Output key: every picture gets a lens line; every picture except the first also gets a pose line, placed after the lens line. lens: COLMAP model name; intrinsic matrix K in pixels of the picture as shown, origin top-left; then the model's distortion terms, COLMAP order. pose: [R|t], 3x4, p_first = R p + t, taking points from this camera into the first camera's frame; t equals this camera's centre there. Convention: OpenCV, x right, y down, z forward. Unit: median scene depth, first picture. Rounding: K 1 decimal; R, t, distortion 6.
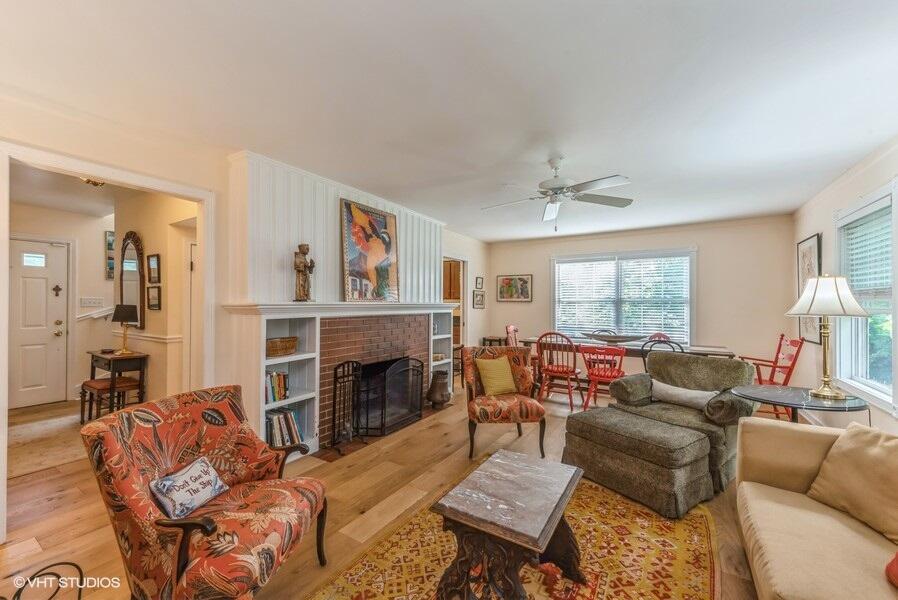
lens RADIAL K [[359.0, 0, 452.1], [0, 359.0, 303.9], [0, 0, 1]] dist [0.000643, -0.000080]
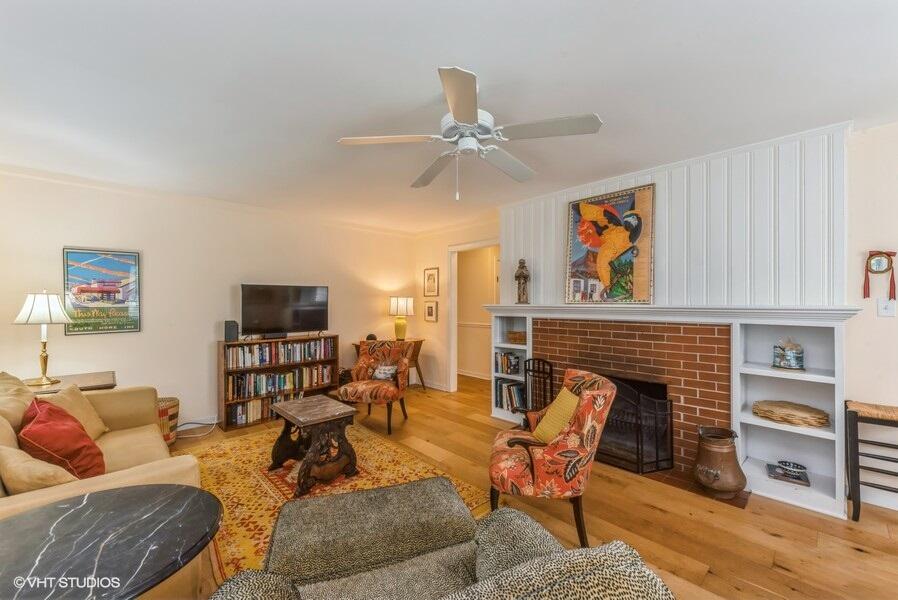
lens RADIAL K [[359.6, 0, 449.0], [0, 359.6, 300.0], [0, 0, 1]] dist [0.000778, 0.000006]
pose [[-0.271031, -0.007277, -0.962543, 0.743786], [0.002185, 0.999964, -0.008175, -0.009161], [0.962568, -0.004319, -0.271006, 0.918931]]
